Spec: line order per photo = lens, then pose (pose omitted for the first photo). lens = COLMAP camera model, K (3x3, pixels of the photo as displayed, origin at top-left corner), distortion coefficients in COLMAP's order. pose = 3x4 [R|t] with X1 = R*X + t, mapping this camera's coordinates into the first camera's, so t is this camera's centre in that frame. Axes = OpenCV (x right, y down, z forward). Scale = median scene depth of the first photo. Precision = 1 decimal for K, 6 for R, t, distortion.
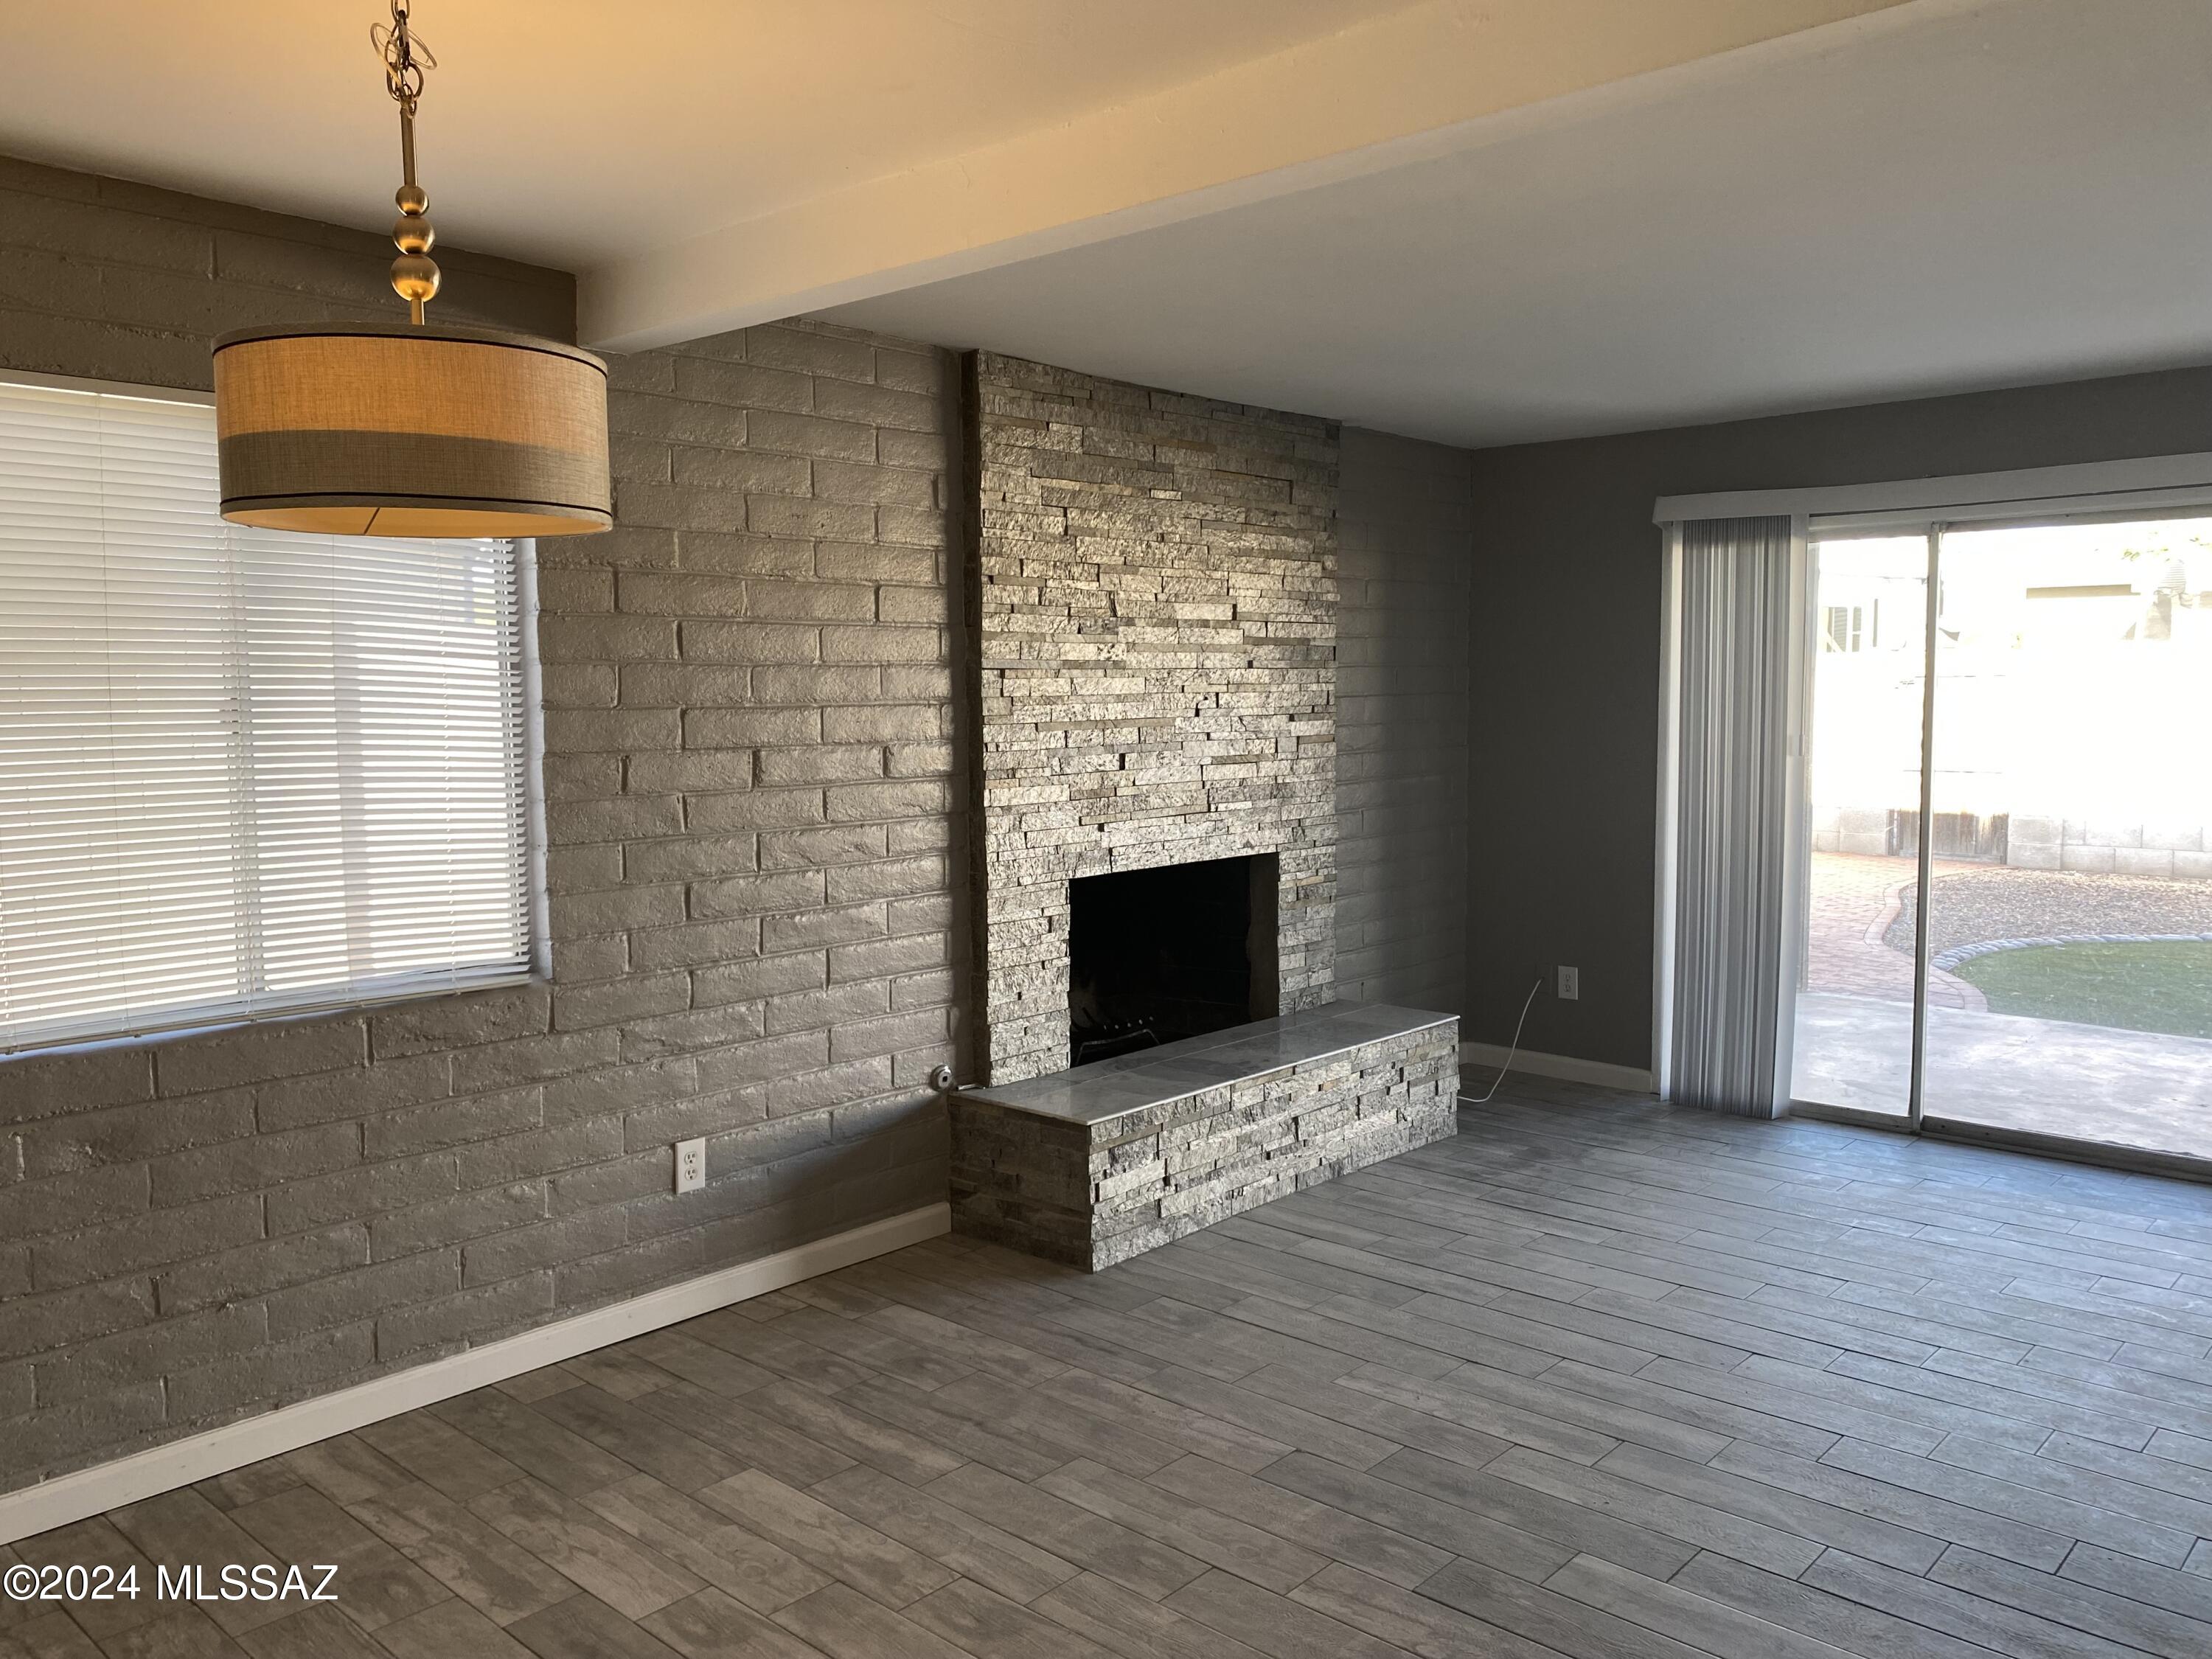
lens RADIAL K [[1689.8, 0, 1105.1], [0, 1689.8, 799.4], [0, 0, 1]] dist [0.013010, 0.000372]
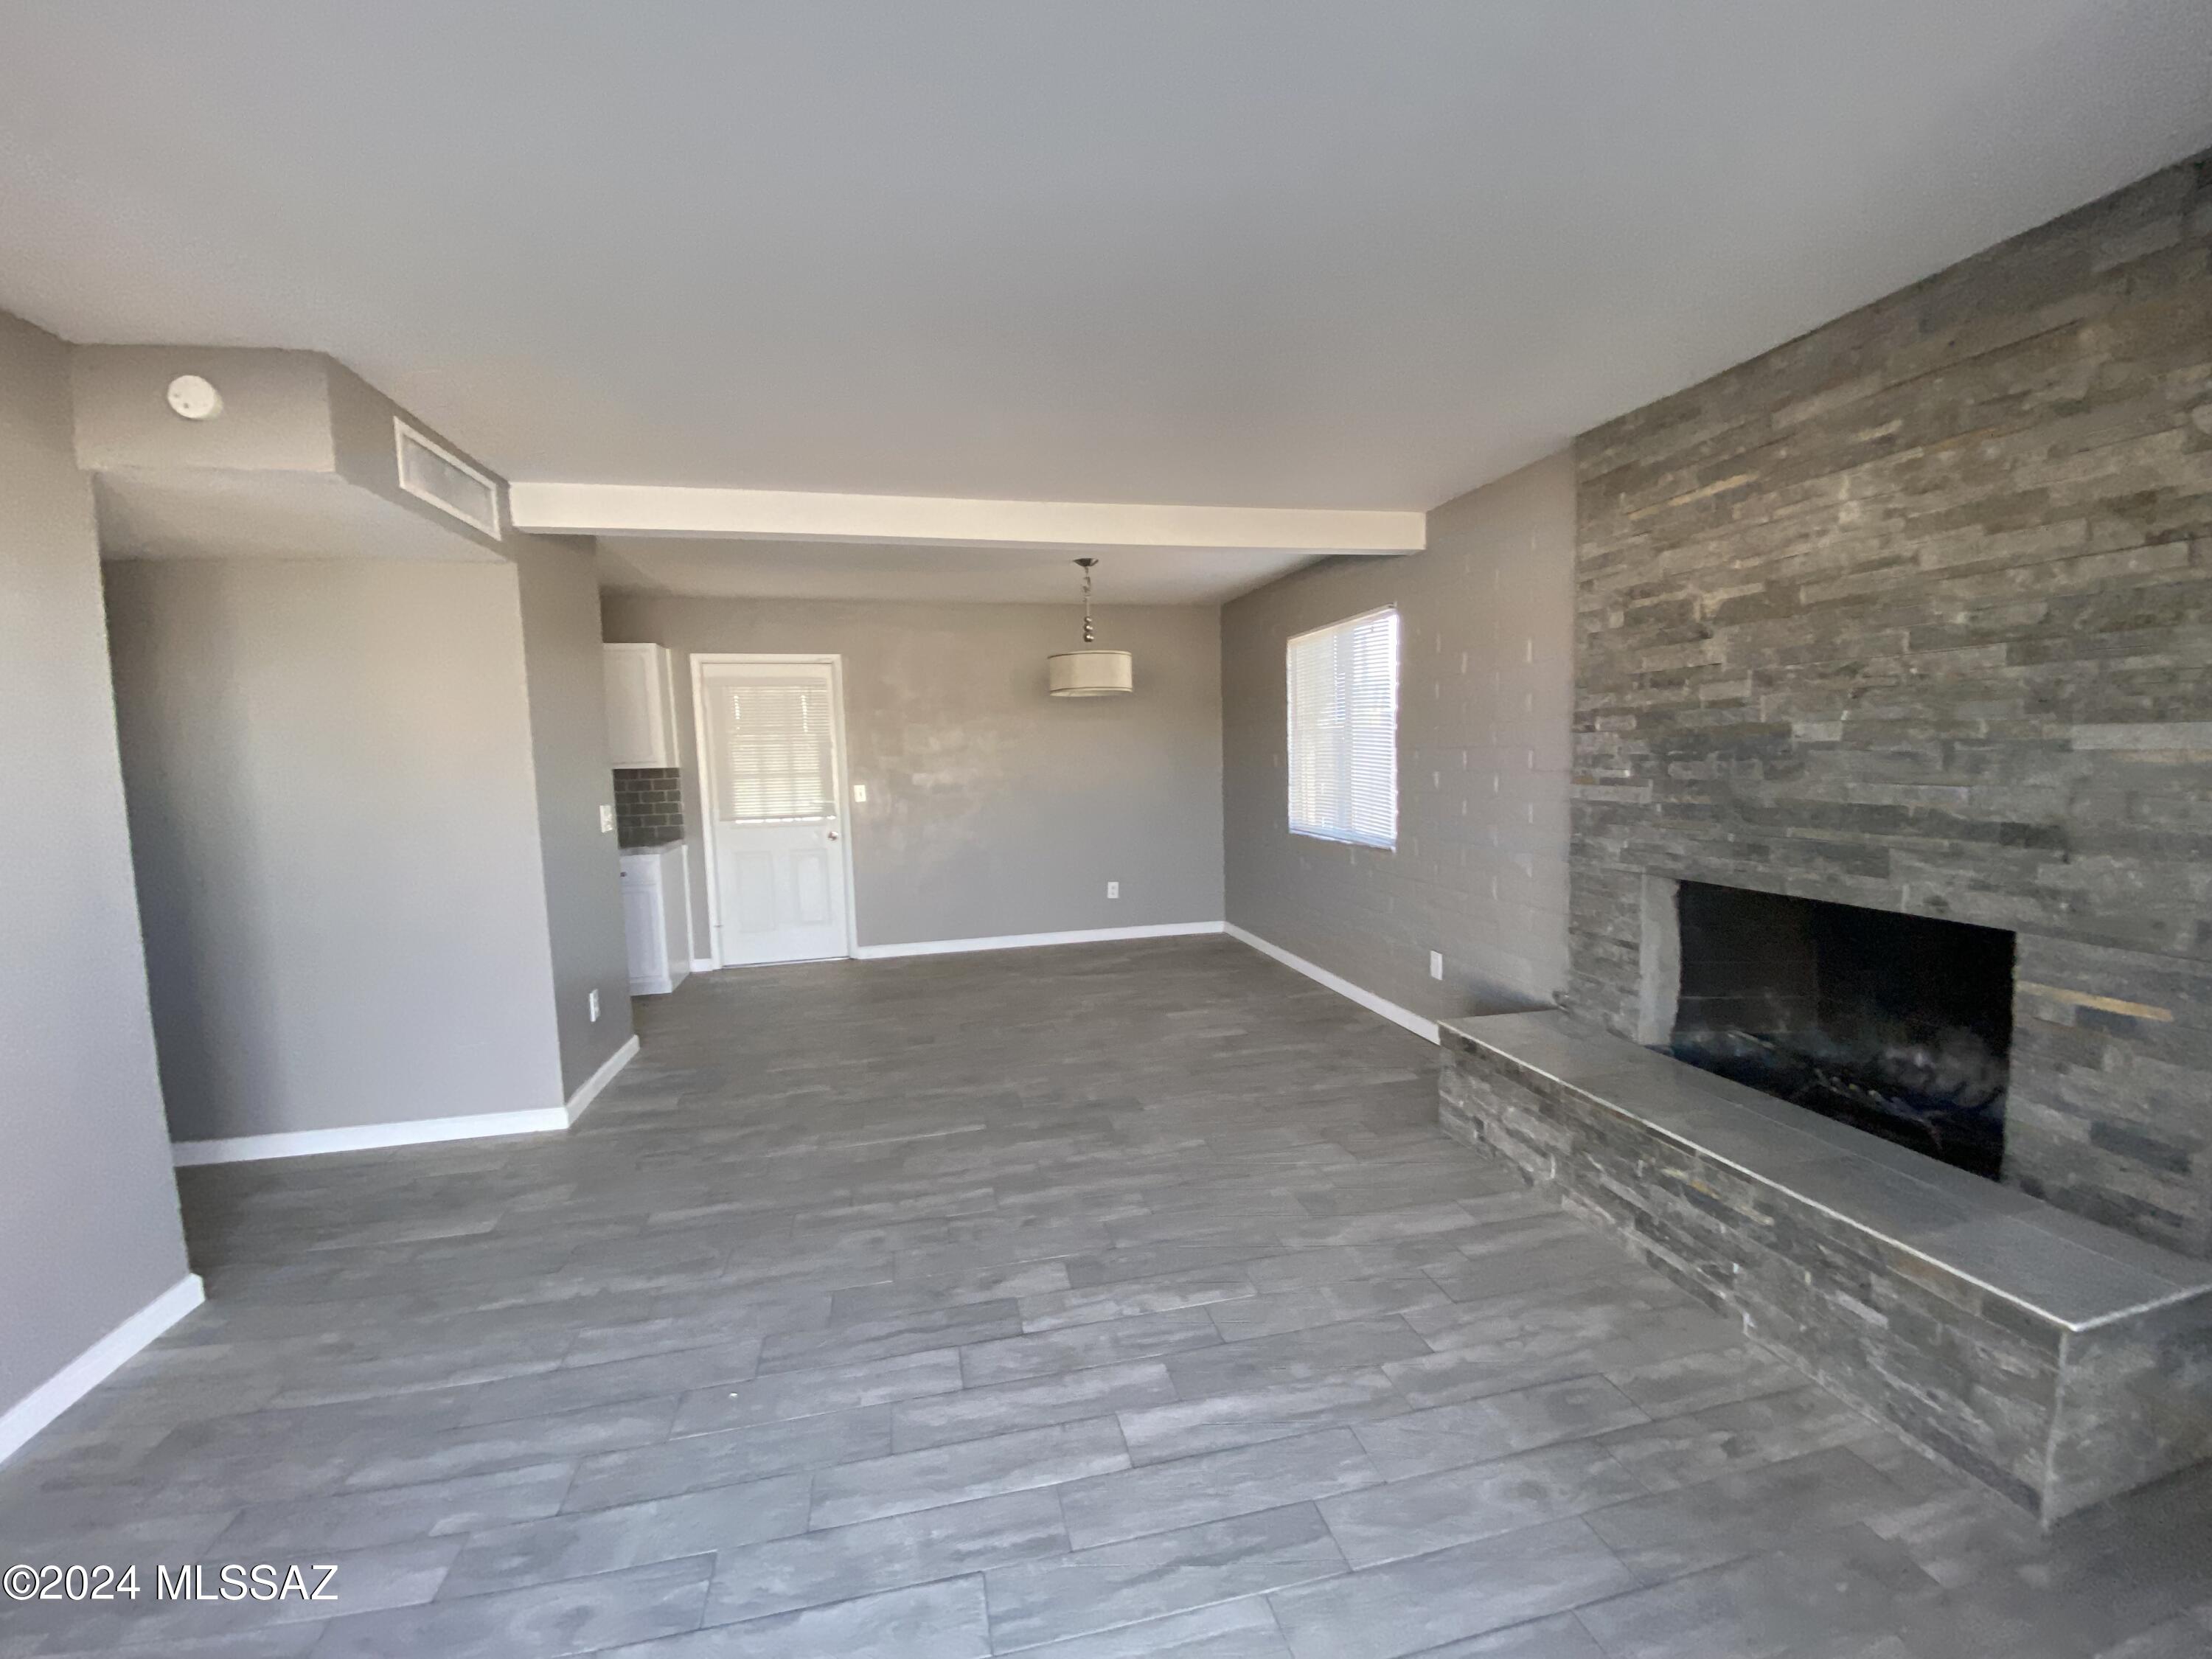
lens RADIAL K [[888.8, 0, 1110.0], [0, 888.8, 823.3], [0, 0, 1]] dist [0.011652, -0.016656]
pose [[-0.562997, 0.082834, -0.822297, 0.882373], [-0.031087, 0.992138, 0.121227, -0.061928], [0.825874, 0.093814, -0.555996, 1.400252]]
